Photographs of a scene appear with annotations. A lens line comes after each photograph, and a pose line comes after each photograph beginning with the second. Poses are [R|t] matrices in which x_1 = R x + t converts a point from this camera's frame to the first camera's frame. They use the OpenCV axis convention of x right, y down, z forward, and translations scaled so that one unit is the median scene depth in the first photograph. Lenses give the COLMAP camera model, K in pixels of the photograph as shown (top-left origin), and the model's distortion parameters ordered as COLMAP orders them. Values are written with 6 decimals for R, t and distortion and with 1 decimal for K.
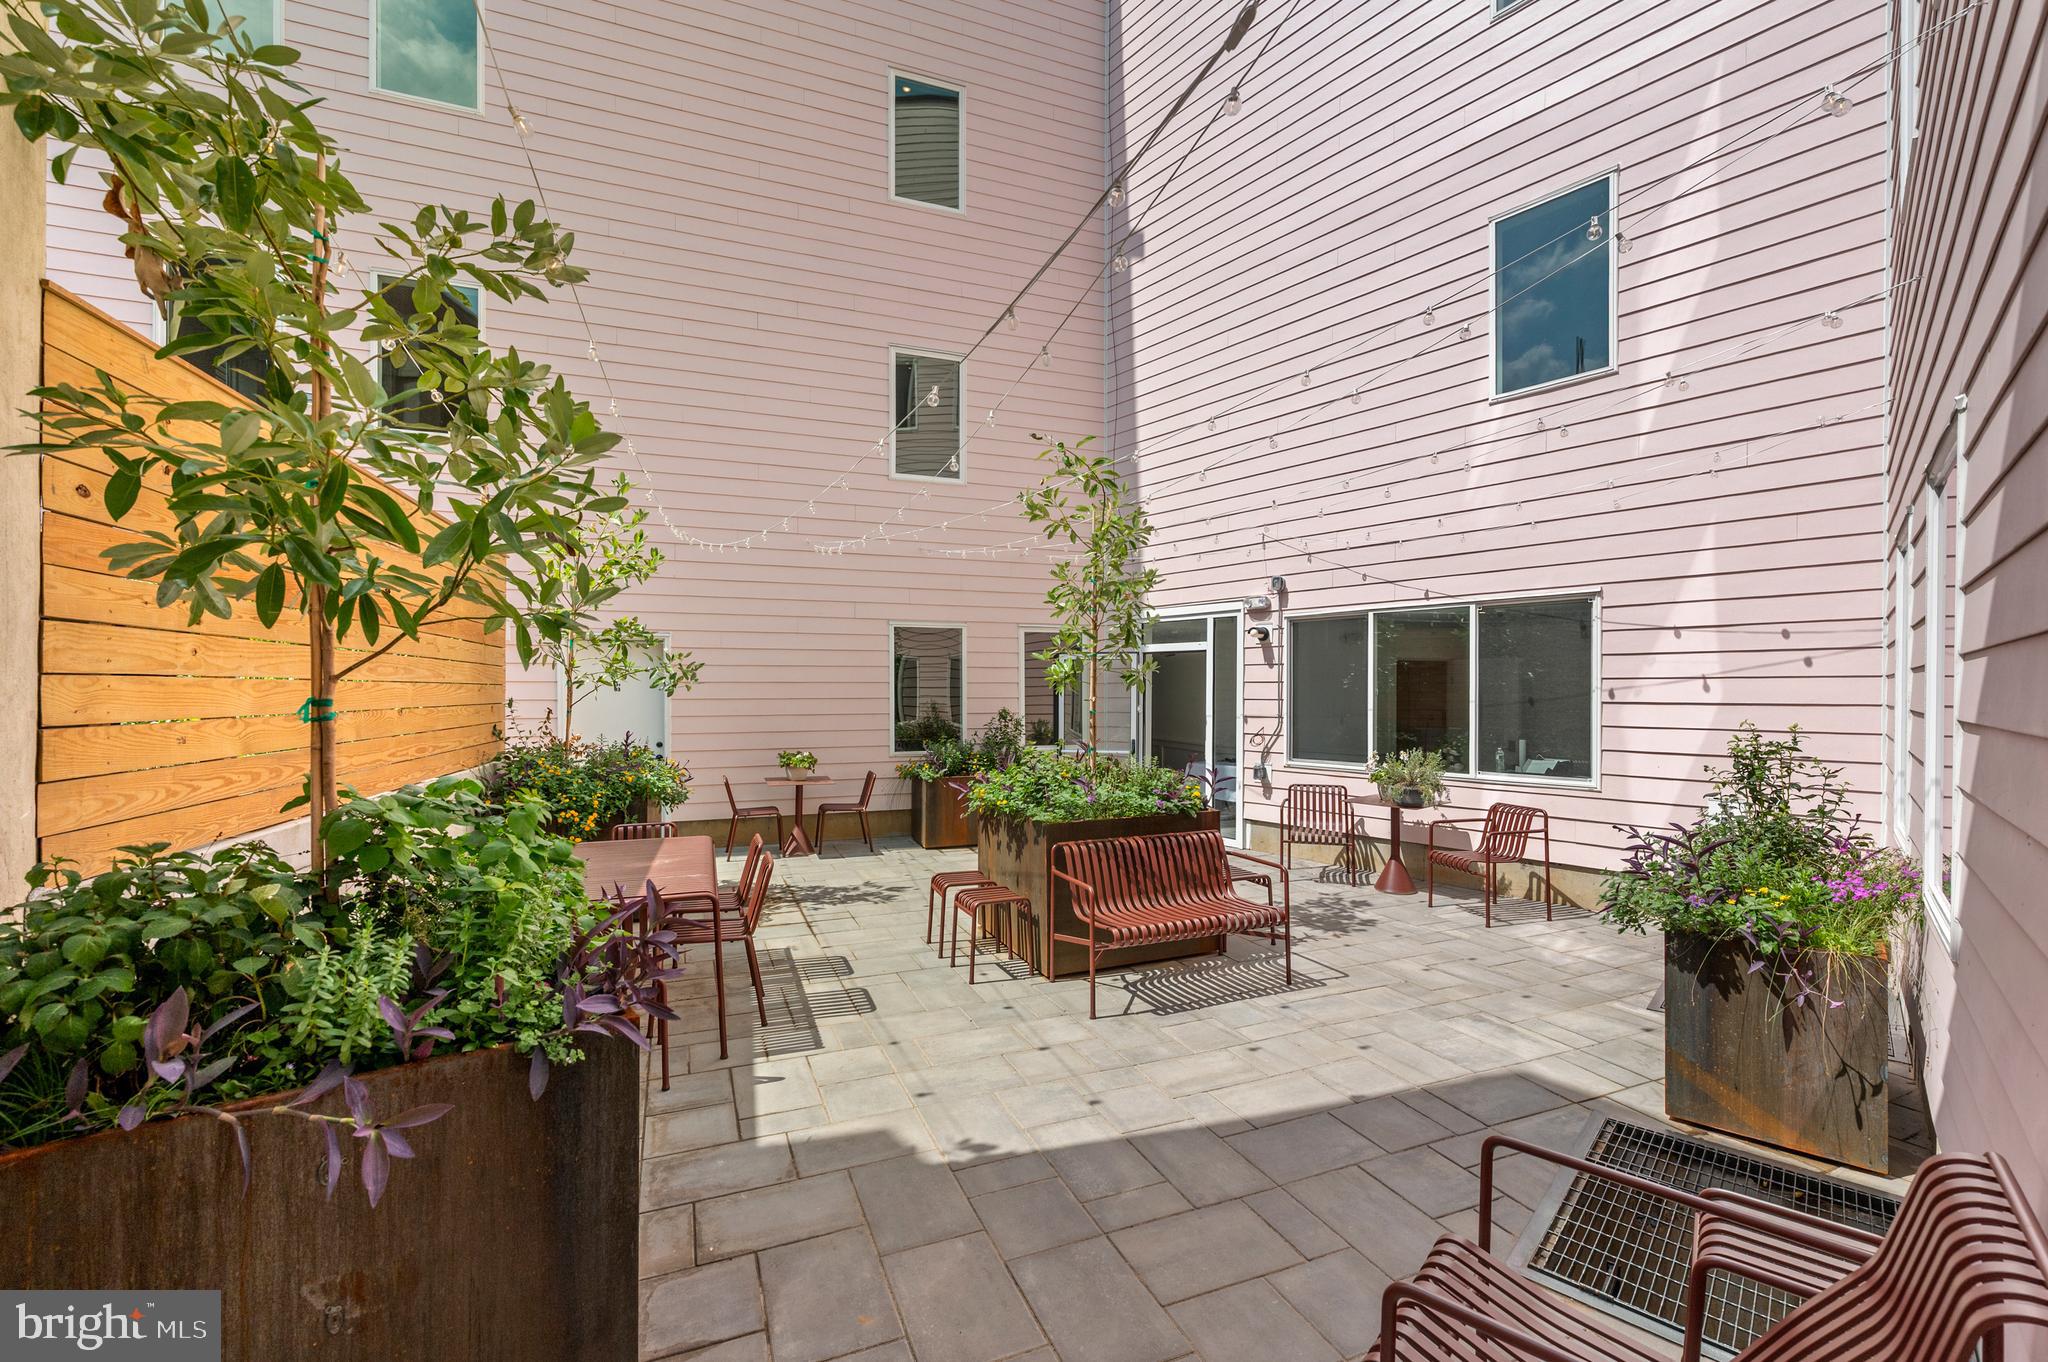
lens RADIAL K [[824.5, 0, 1030.2], [0, 824.5, 689.9], [0, 0, 1]] dist [-0.000172, 0.000189]
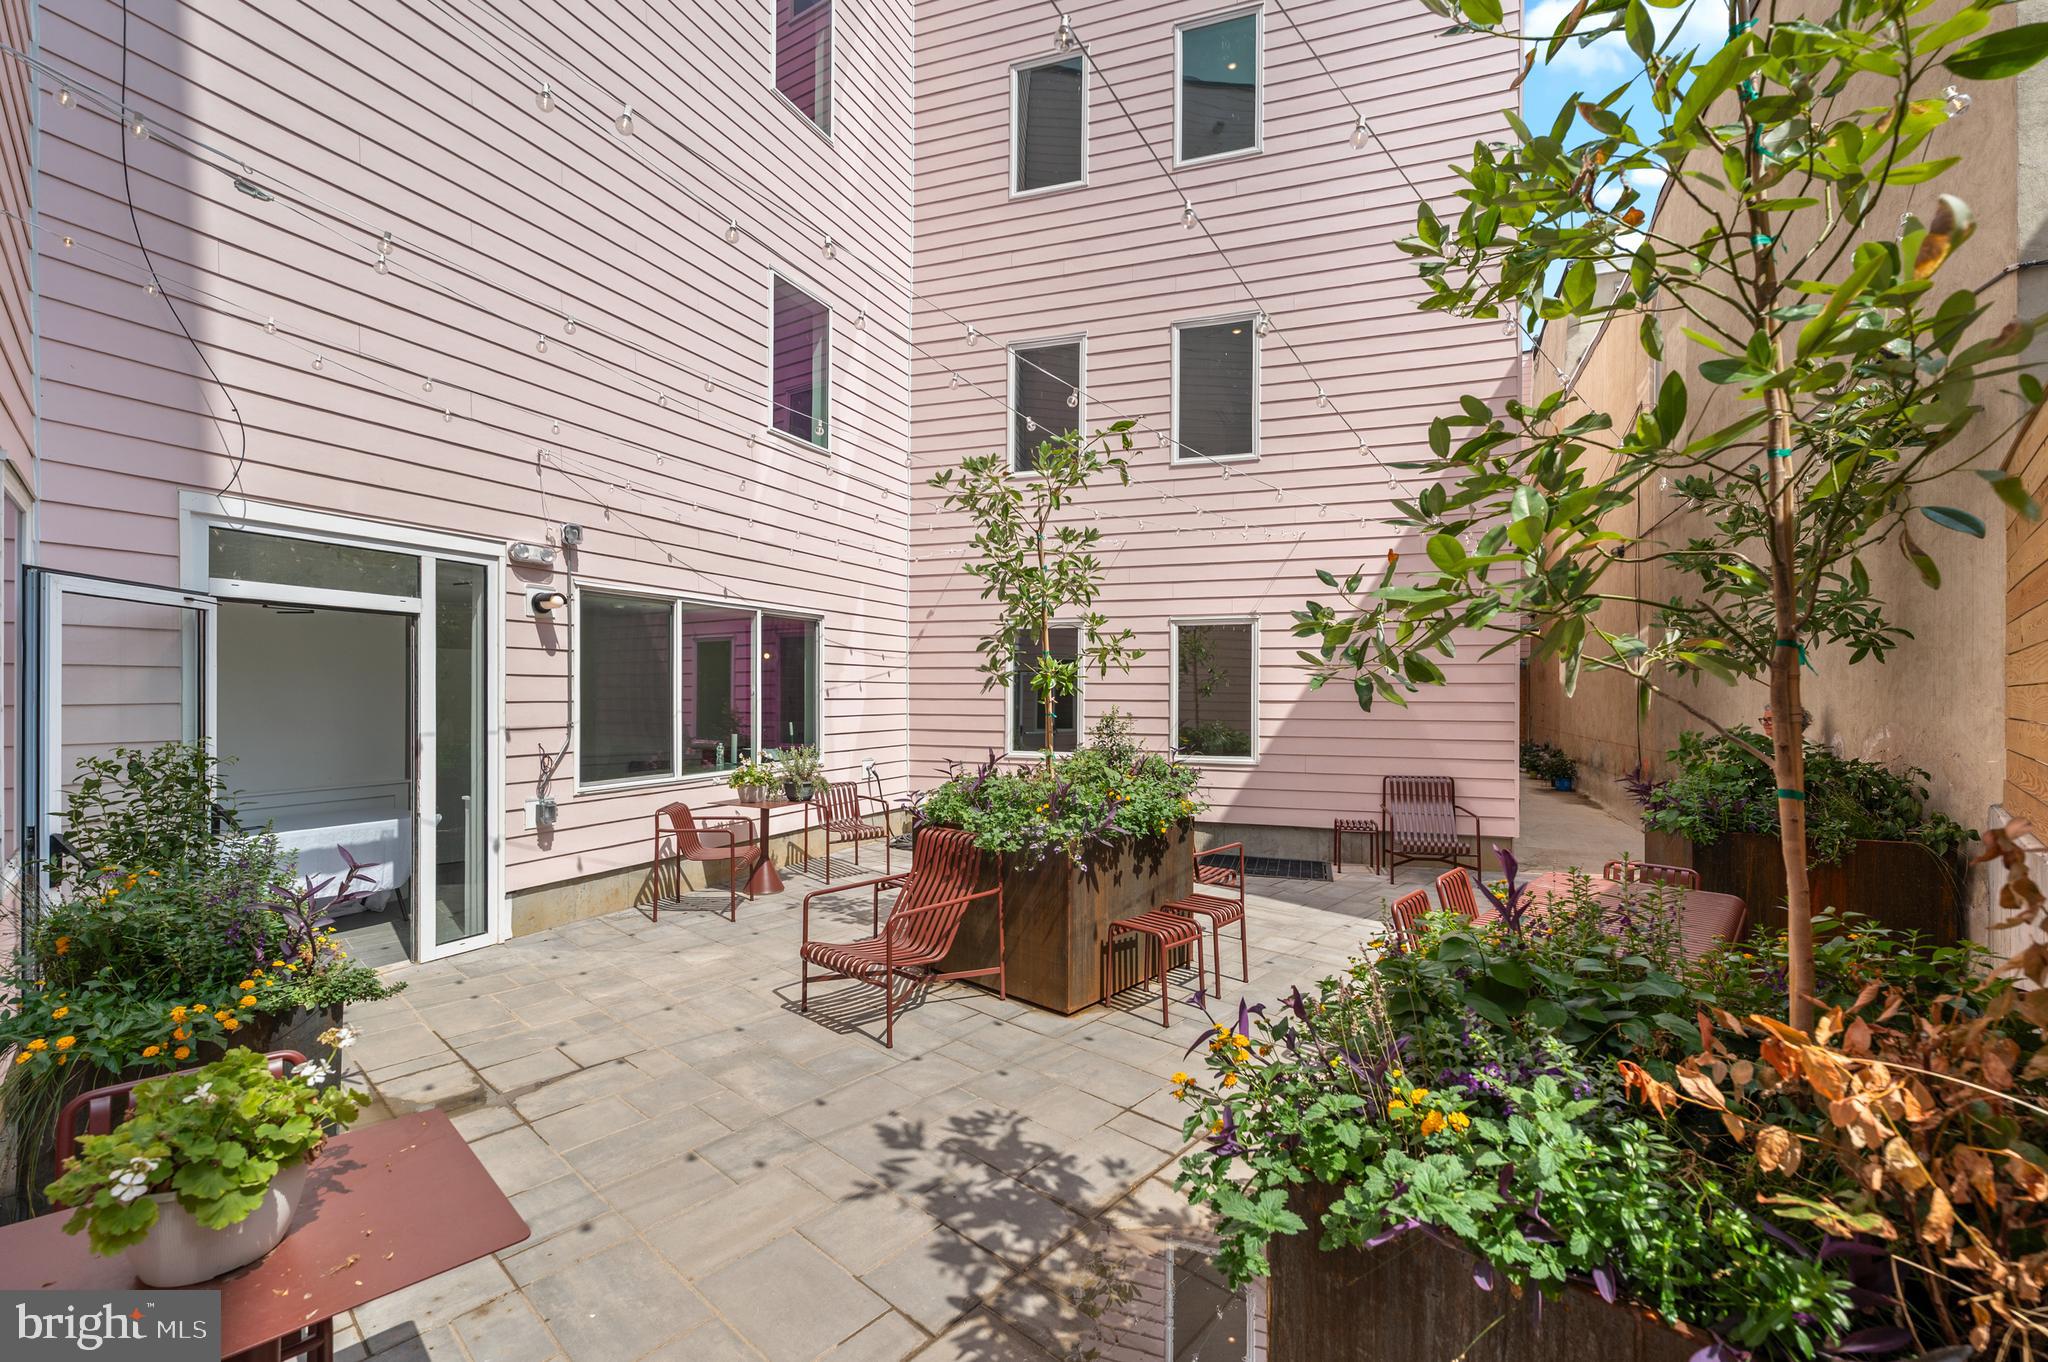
lens RADIAL K [[824.5, 0, 1030.2], [0, 824.5, 689.9], [0, 0, 1]] dist [-0.000172, 0.000189]
pose [[-0.408350, 0.005458, 0.912809, -0.505514], [0.001157, 0.999984, -0.005461, 0.006336], [-0.912825, -0.001174, -0.408350, 0.954604]]
